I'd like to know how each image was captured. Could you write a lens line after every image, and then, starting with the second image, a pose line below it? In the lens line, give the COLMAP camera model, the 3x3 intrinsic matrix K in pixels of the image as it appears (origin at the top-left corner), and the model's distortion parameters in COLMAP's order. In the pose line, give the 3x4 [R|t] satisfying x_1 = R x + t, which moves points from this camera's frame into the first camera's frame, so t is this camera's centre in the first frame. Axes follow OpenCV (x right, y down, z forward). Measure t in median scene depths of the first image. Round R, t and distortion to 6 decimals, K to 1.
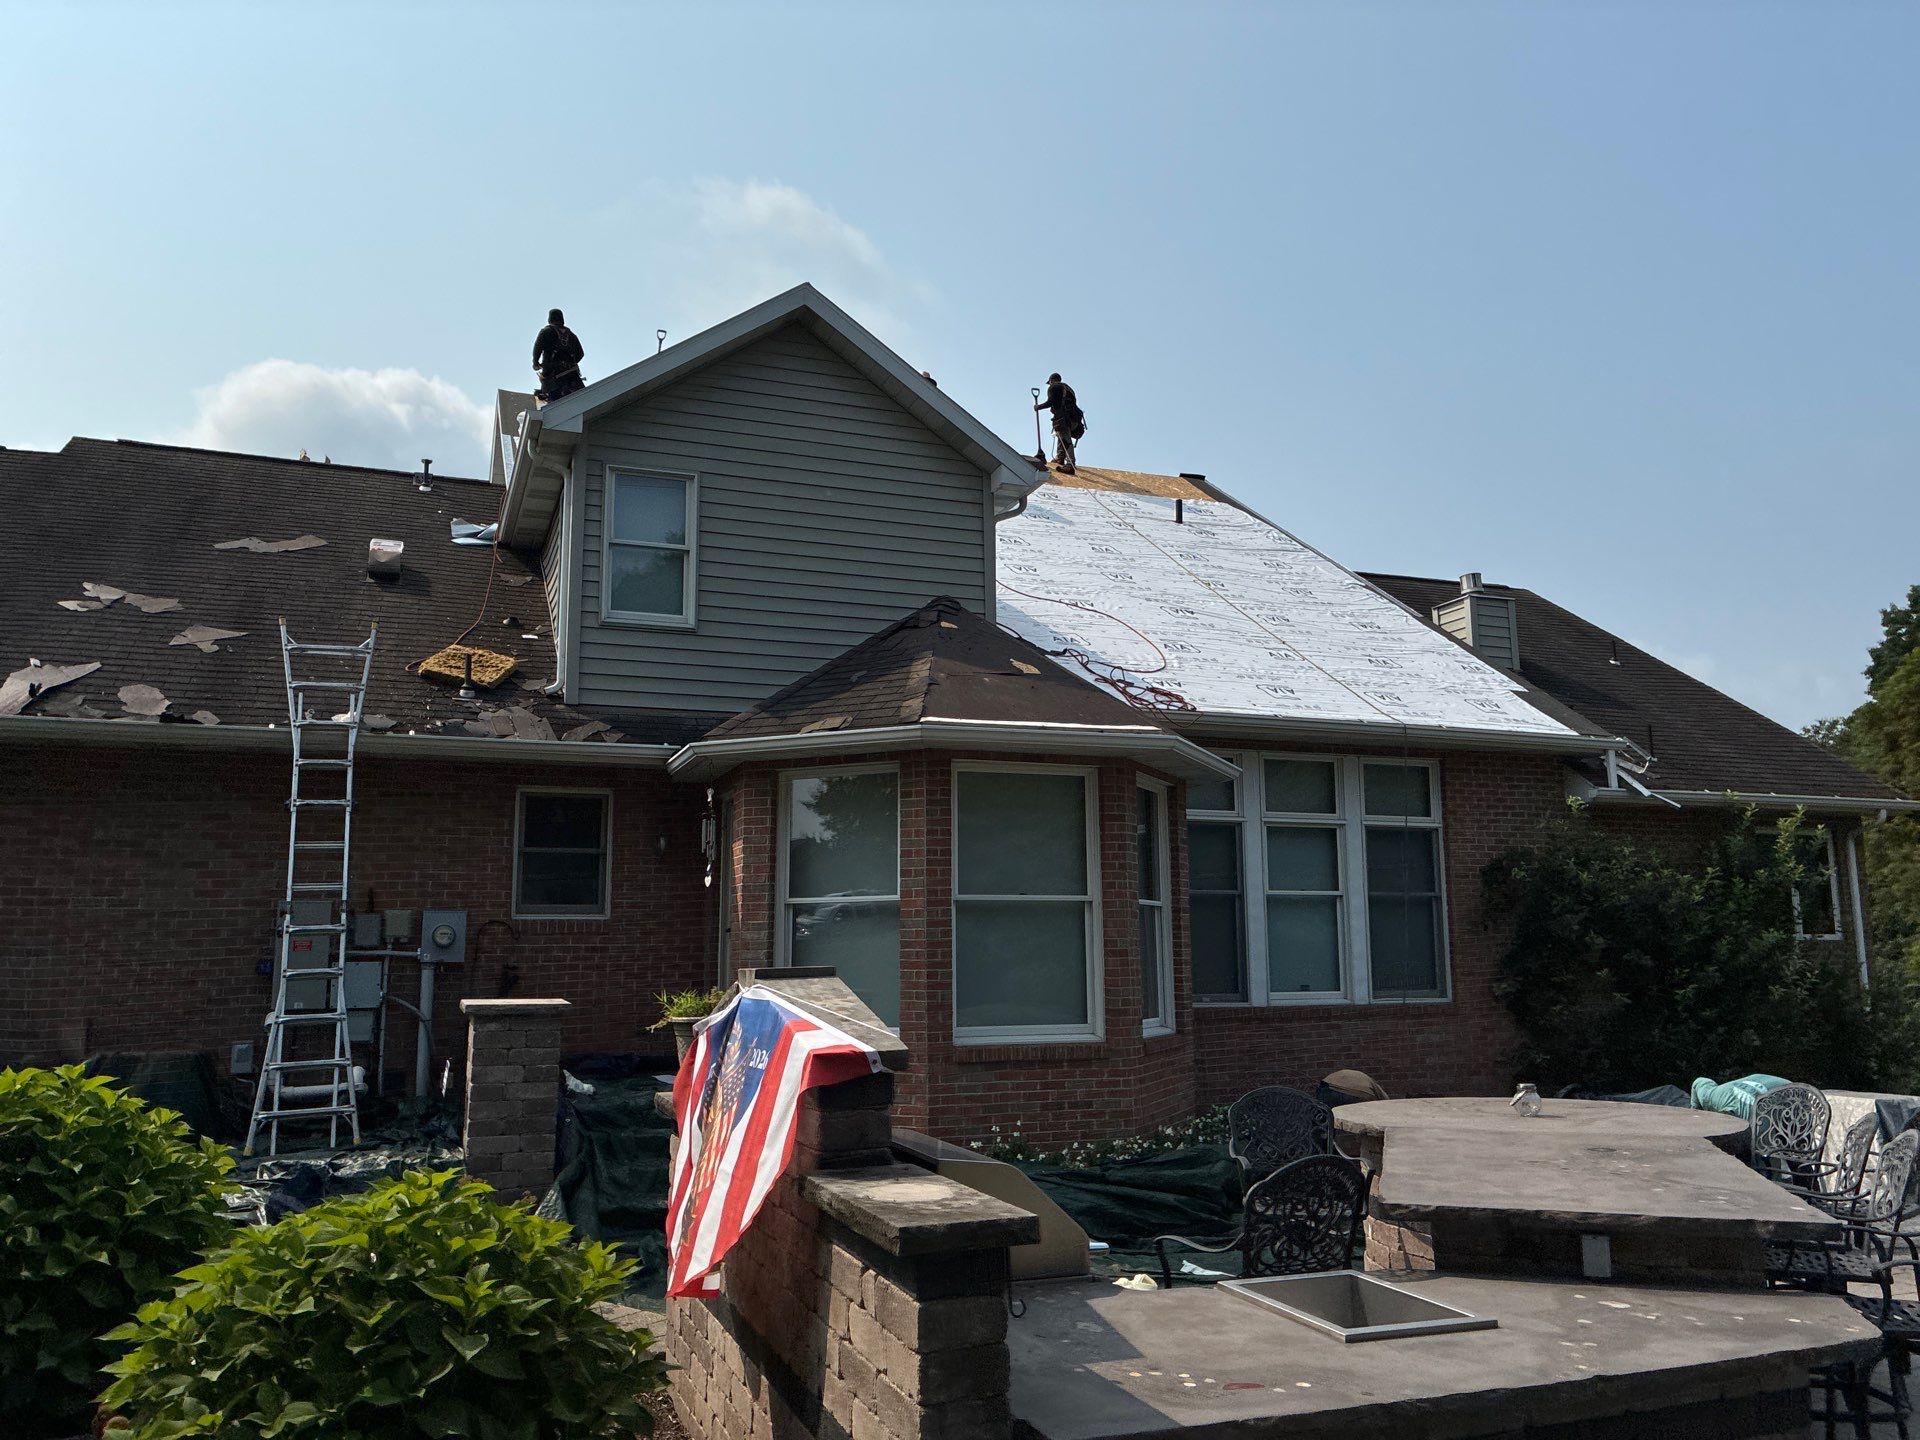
lens RADIAL K [[1409.2, 0, 961.6], [0, 1409.2, 745.5], [0, 0, 1]] dist [0.044666, -0.060842]
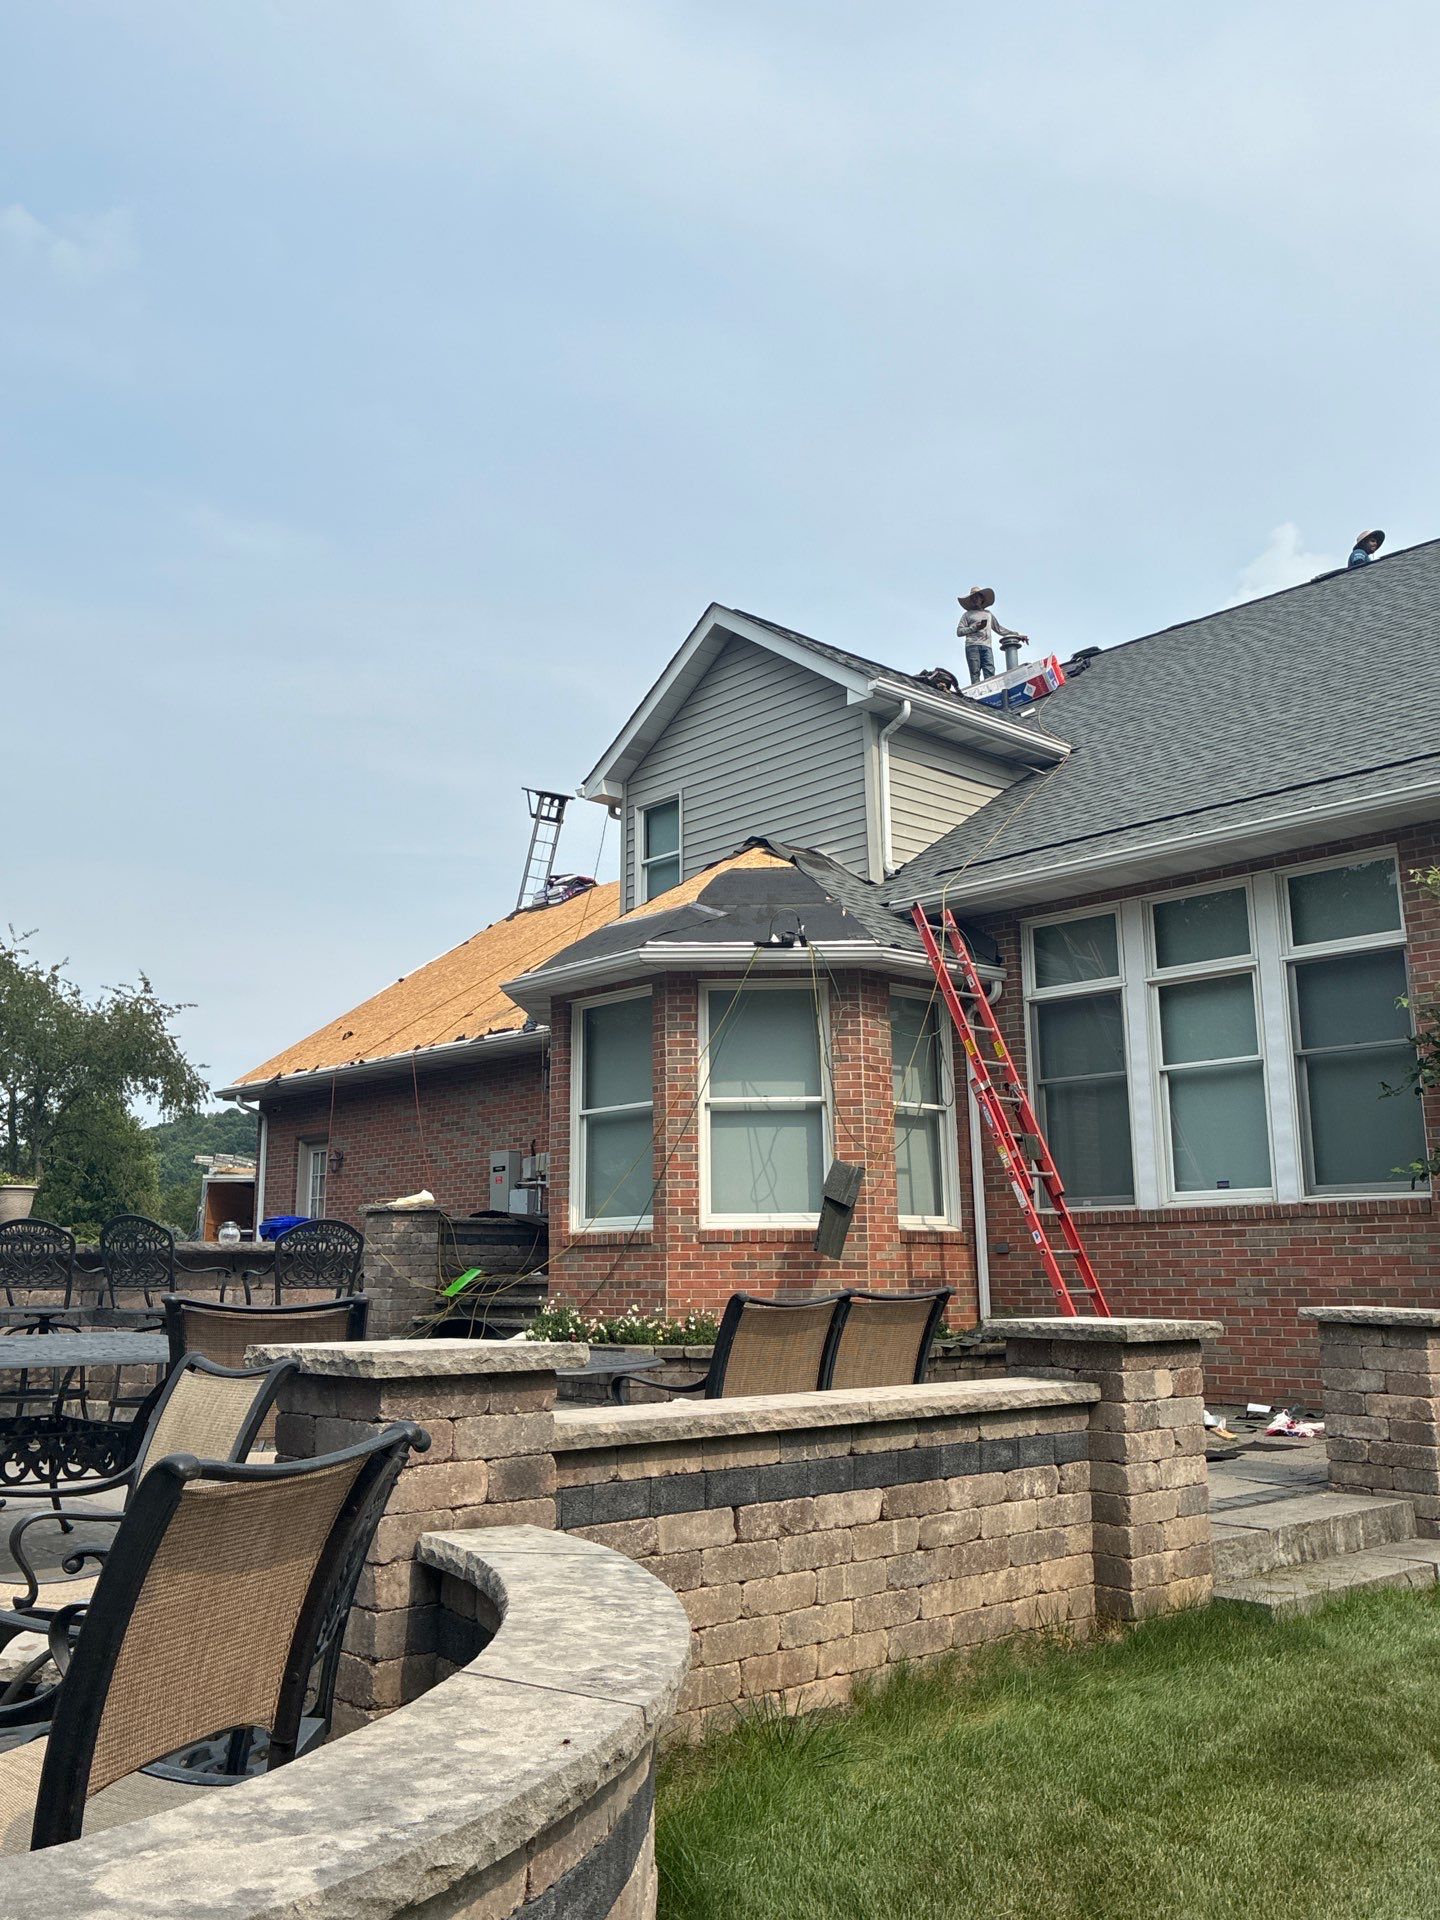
lens RADIAL K [[1578.2, 0, 724.4], [0, 1578.2, 942.9], [0, 0, 1]] dist [0.024151, -0.031602]
pose [[0.386813, -0.185870, -0.903232, 0.959773], [0.140728, 0.979902, -0.141380, 0.128003], [0.911357, -0.072422, 0.405196, 0.418192]]
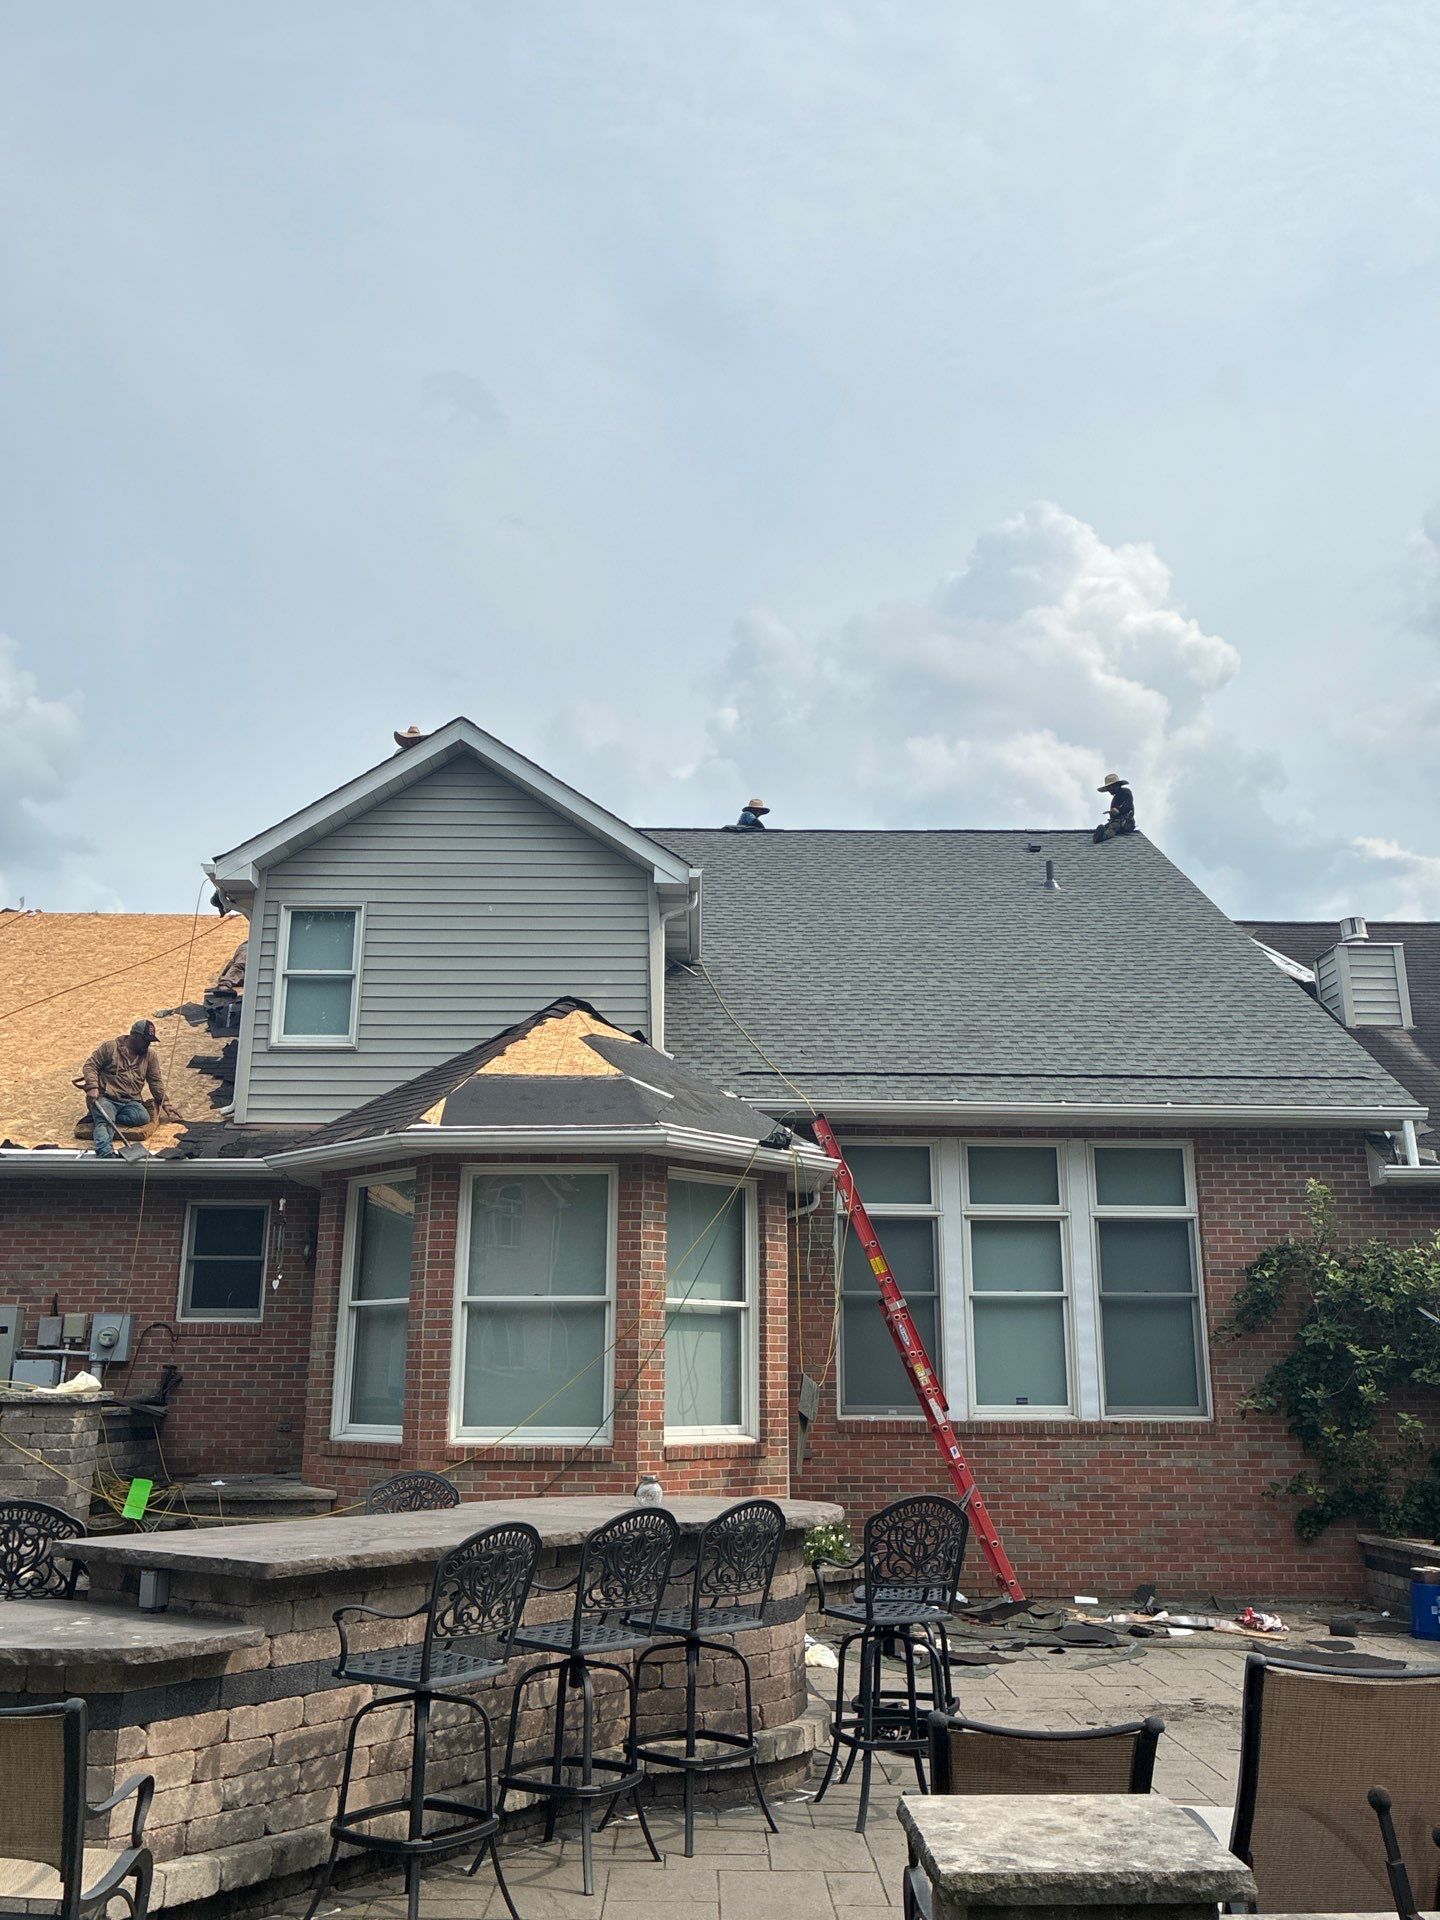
lens RADIAL K [[1578.2, 0, 722.3], [0, 1578.2, 960.8], [0, 0, 1]] dist [0.024151, -0.031602]
pose [[0.941993, -0.076838, -0.326717, 0.420928], [0.039593, 0.992085, -0.119166, 0.005908], [0.333288, 0.099318, 0.937579, -0.036379]]
